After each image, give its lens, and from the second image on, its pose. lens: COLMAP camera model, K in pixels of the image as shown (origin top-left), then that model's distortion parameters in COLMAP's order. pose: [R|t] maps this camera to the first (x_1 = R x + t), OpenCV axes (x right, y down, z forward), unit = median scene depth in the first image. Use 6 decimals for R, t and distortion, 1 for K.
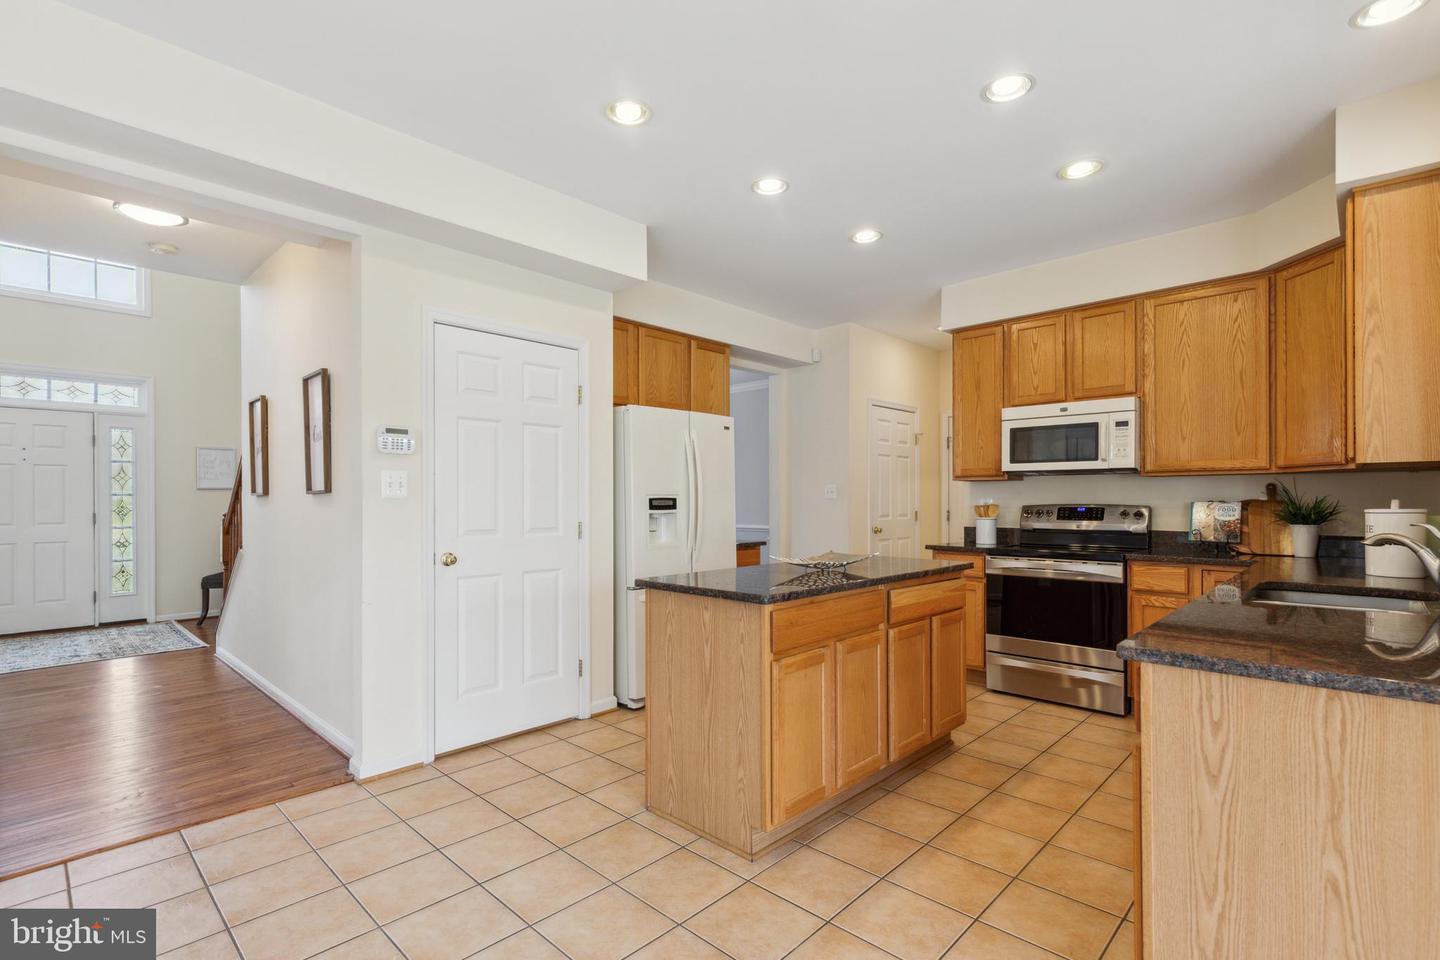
lens RADIAL K [[667.9, 0, 689.5], [0, 667.9, 499.7], [0, 0, 1]] dist [0.001270, 0.000089]
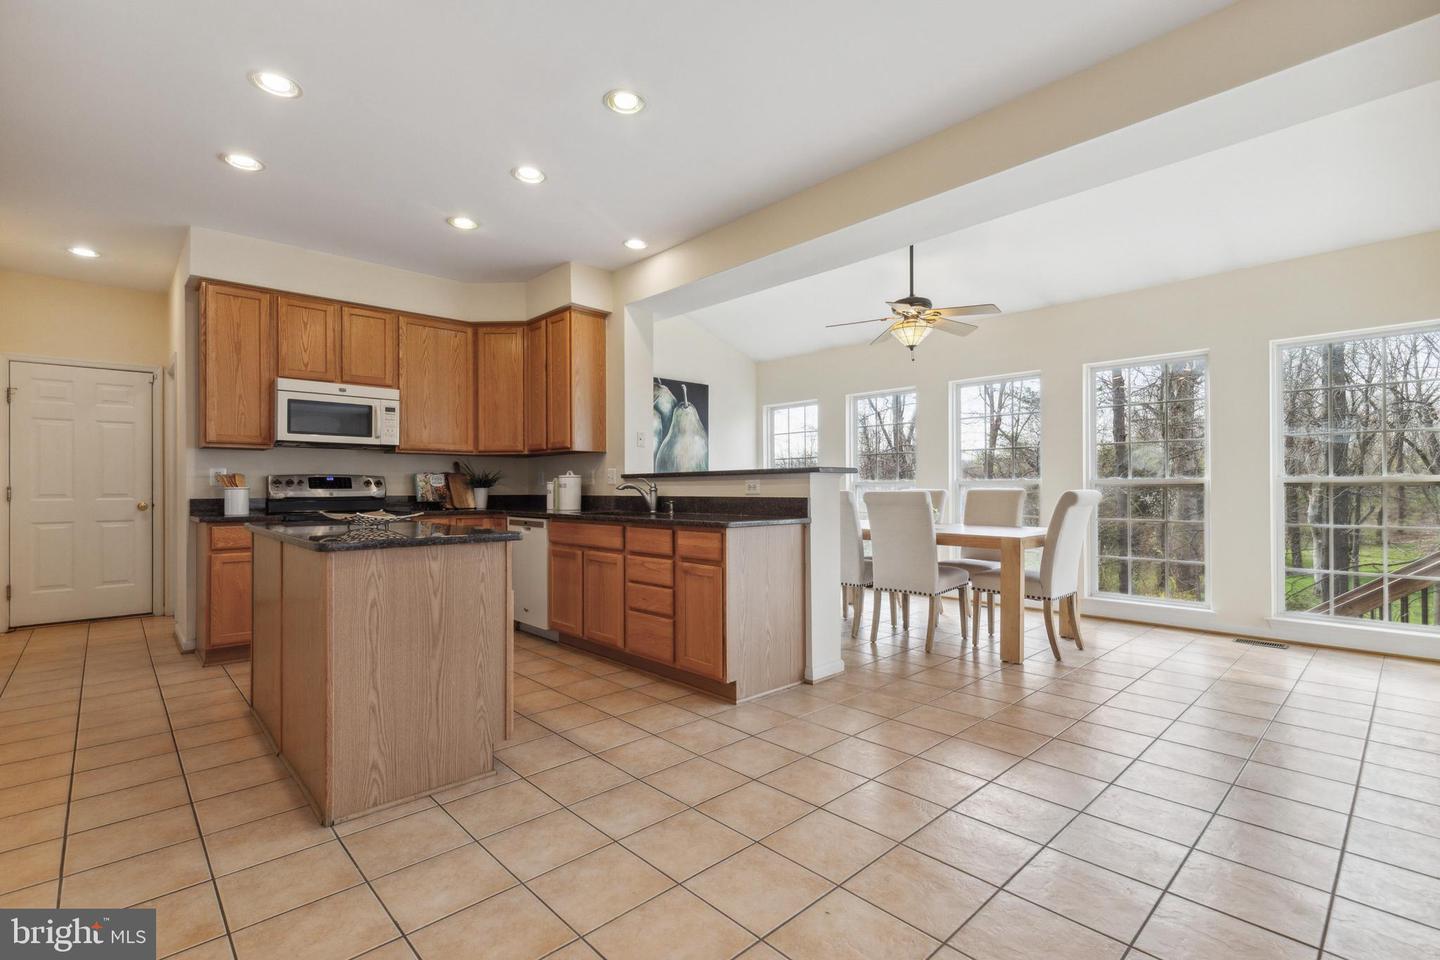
lens RADIAL K [[667.9, 0, 716.8], [0, 667.9, 483.2], [0, 0, 1]] dist [0.001270, 0.000089]
pose [[0.041453, 0.009764, 0.999093, -0.599468], [0.002186, 0.999949, -0.009863, 0.039564], [-0.999138, 0.002593, 0.041429, 0.346198]]
